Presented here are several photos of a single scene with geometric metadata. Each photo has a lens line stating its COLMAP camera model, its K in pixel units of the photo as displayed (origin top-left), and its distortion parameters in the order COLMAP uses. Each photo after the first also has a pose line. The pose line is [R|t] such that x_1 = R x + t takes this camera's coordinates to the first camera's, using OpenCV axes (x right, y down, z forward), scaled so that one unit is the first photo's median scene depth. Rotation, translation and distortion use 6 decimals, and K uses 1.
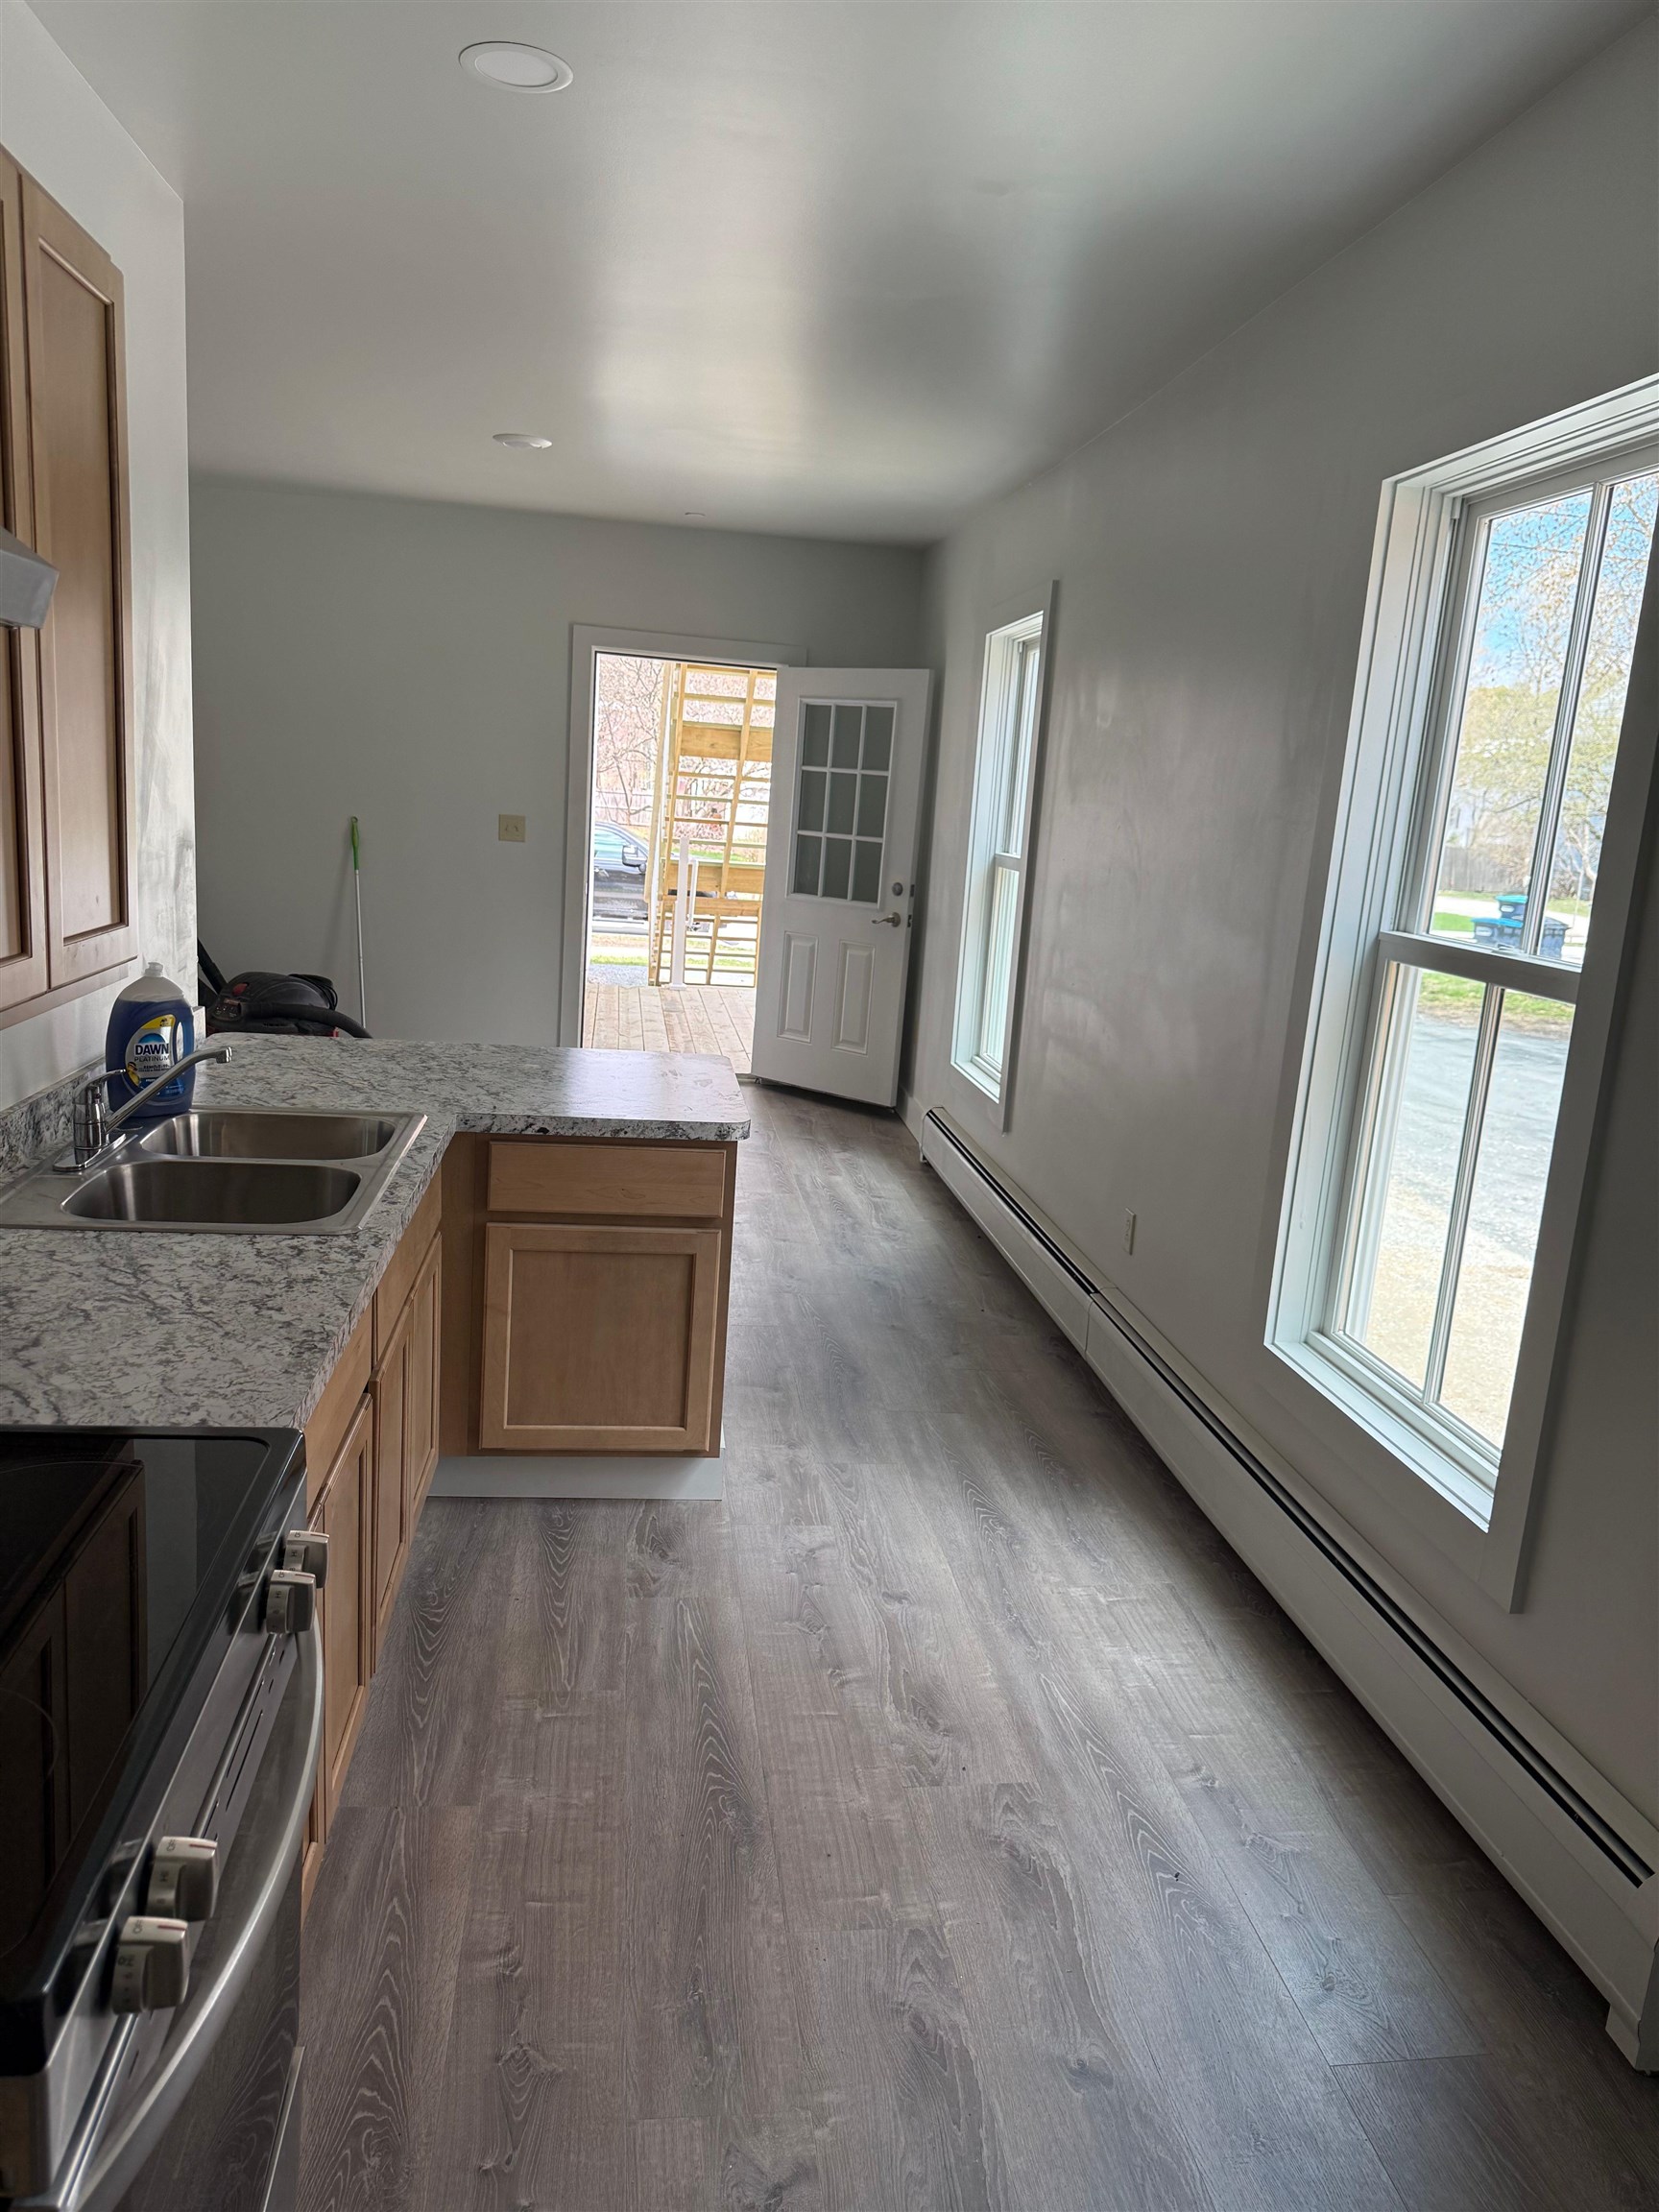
lens RADIAL K [[1557.9, 0, 829.5], [0, 1557.9, 1106.0], [0, 0, 1]] dist [0.086643, -0.107590]
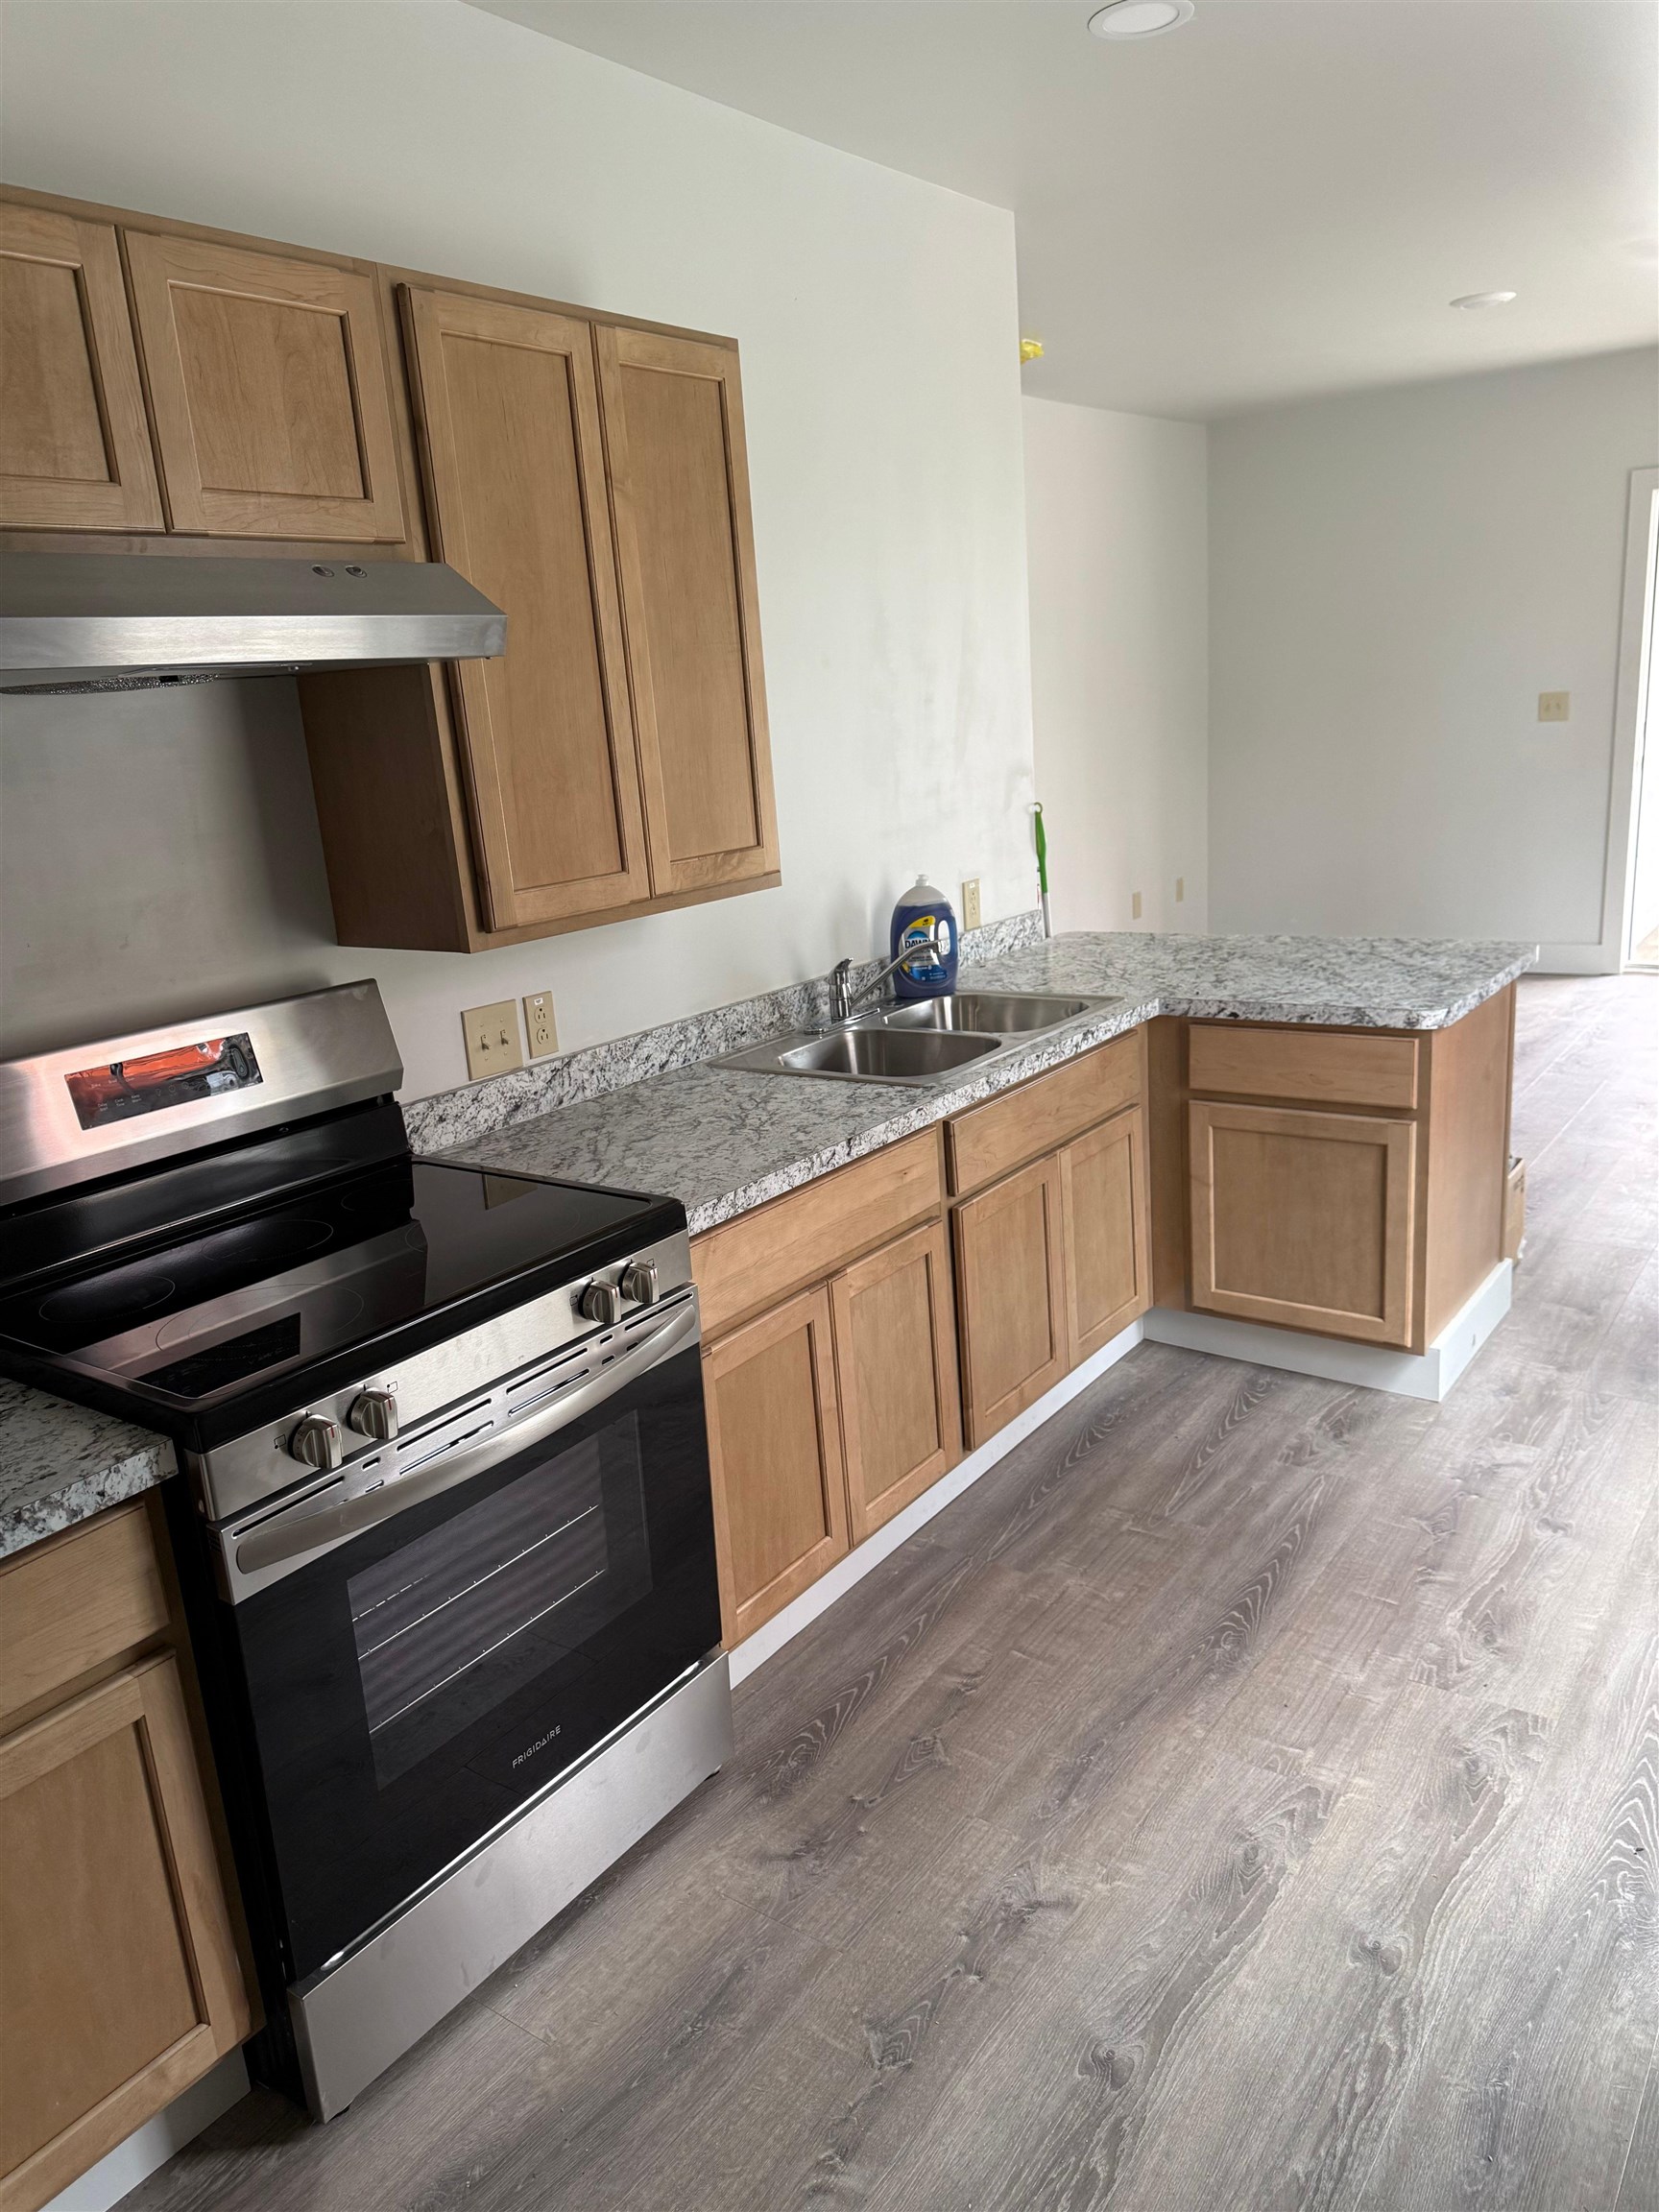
lens RADIAL K [[1557.9, 0, 829.5], [0, 1557.9, 1106.0], [0, 0, 1]] dist [0.086643, -0.107590]
pose [[0.726894, 0.055207, -0.684527, 0.385304], [-0.017238, 0.997916, 0.062176, 0.017534], [0.686533, -0.033395, 0.726331, 0.044129]]
